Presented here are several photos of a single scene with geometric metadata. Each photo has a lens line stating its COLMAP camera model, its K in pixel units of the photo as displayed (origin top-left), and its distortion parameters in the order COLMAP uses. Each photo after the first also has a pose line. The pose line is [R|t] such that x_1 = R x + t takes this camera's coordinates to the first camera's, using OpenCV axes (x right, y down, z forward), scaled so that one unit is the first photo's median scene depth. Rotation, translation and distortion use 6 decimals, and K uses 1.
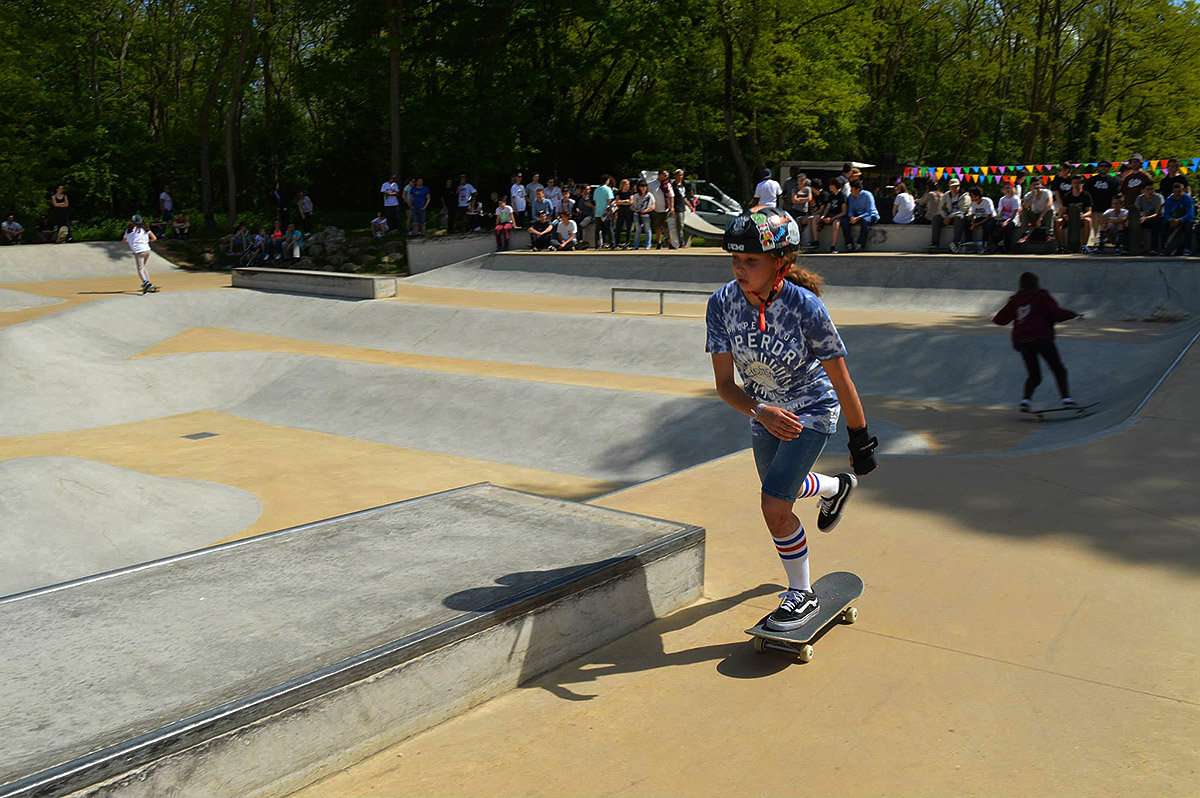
lens RADIAL K [[1020.7, 0, 599.8], [0, 1020.7, 398.3], [0, 0, 1]] dist [-0.078007, -0.005045]
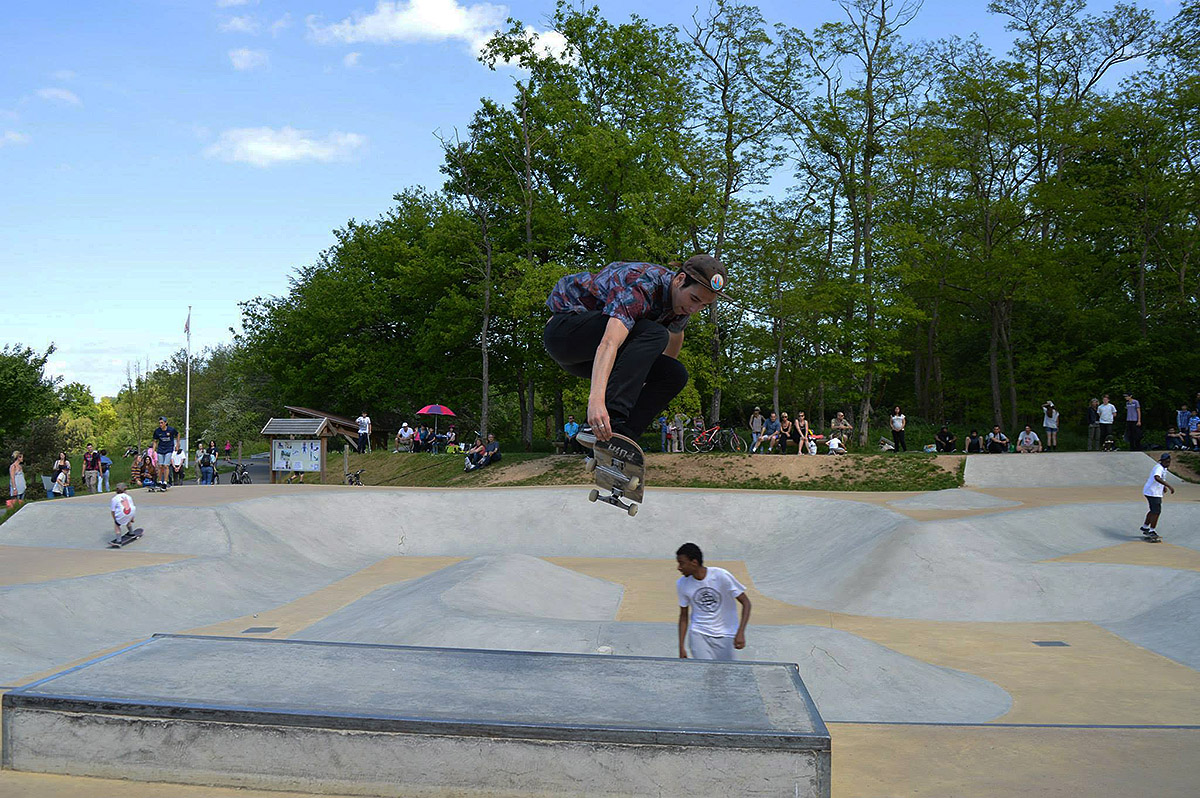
lens RADIAL K [[1020.7, 0, 599.6], [0, 1020.7, 399.4], [0, 0, 1]] dist [-0.078007, -0.005045]
pose [[0.582101, -0.025646, -0.812712, 0.704327], [-0.143687, 0.980529, -0.133856, -0.012671], [0.800320, 0.194694, 0.567082, 0.299257]]
